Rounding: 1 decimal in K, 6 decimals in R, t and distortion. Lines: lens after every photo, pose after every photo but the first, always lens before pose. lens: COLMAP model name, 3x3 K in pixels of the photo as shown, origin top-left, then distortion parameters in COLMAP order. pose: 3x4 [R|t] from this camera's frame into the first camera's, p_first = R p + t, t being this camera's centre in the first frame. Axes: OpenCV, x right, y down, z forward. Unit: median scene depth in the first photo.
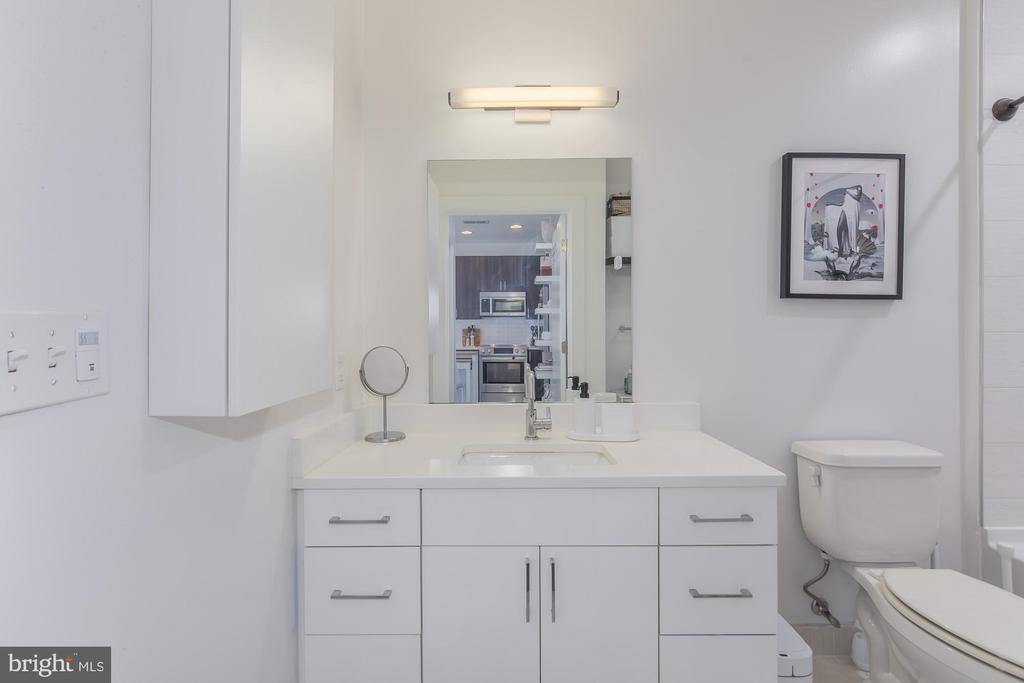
lens RADIAL K [[475.2, 0, 510.8], [0, 475.2, 339.1], [0, 0, 1]] dist [-0.005843, -0.000007]
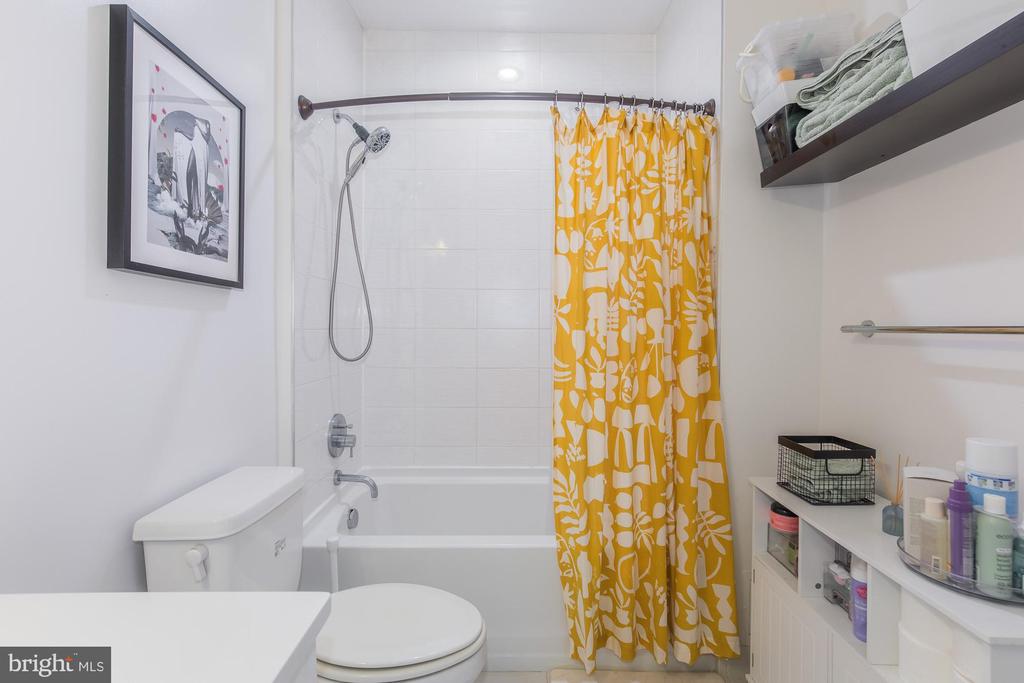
lens RADIAL K [[475.2, 0, 509.9], [0, 475.2, 337.0], [0, 0, 1]] dist [-0.005843, -0.000007]
pose [[-0.003286, -0.018201, 0.999829, 0.026014], [0.001432, 0.999833, 0.018206, -0.016416], [-0.999994, 0.001492, -0.003259, 0.552236]]
